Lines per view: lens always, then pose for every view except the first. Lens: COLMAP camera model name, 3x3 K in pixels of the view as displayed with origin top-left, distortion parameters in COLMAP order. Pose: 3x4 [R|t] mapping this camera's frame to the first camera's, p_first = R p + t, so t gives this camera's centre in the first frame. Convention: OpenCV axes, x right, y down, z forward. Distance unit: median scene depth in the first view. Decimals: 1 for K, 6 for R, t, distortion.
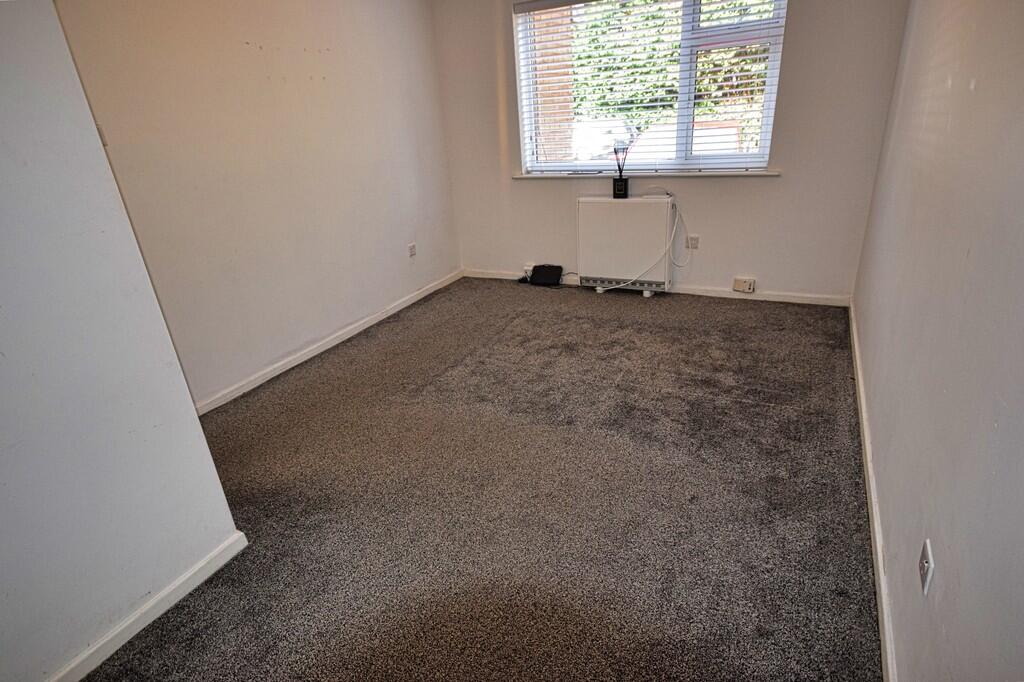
lens RADIAL K [[553.2, 0, 501.9], [0, 553.2, 348.5], [0, 0, 1]] dist [0.001162, 0.002851]
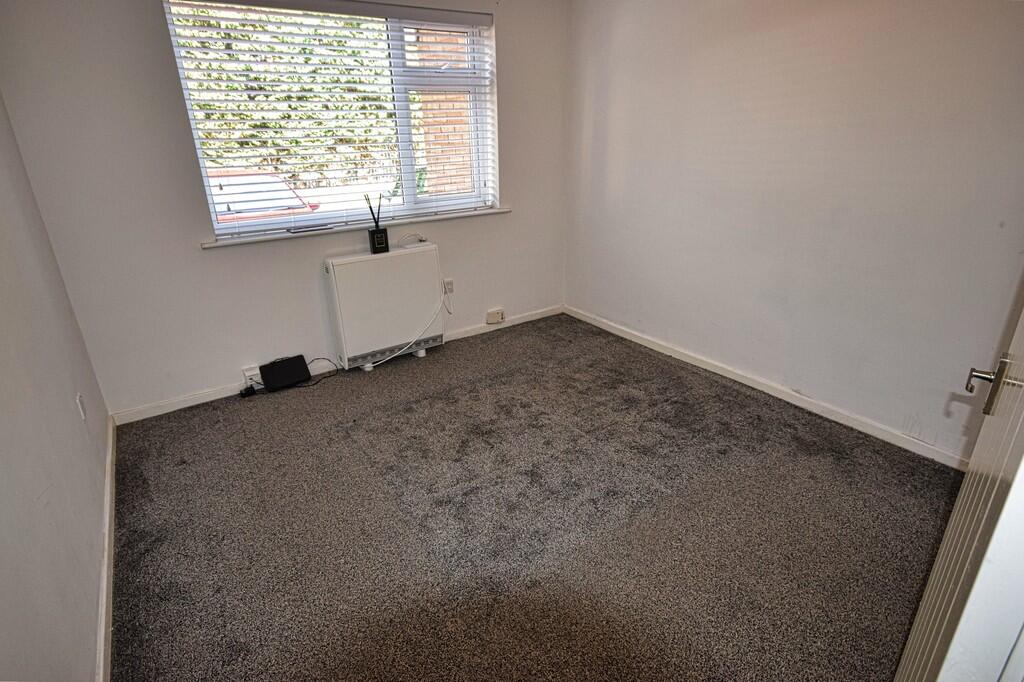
lens RADIAL K [[553.2, 0, 508.0], [0, 553.2, 336.3], [0, 0, 1]] dist [0.001162, 0.002851]
pose [[0.485575, -0.255325, 0.836078, -0.414867], [0.347741, 0.933889, 0.083235, -0.155857], [-0.802056, 0.250322, 0.542260, 0.426692]]
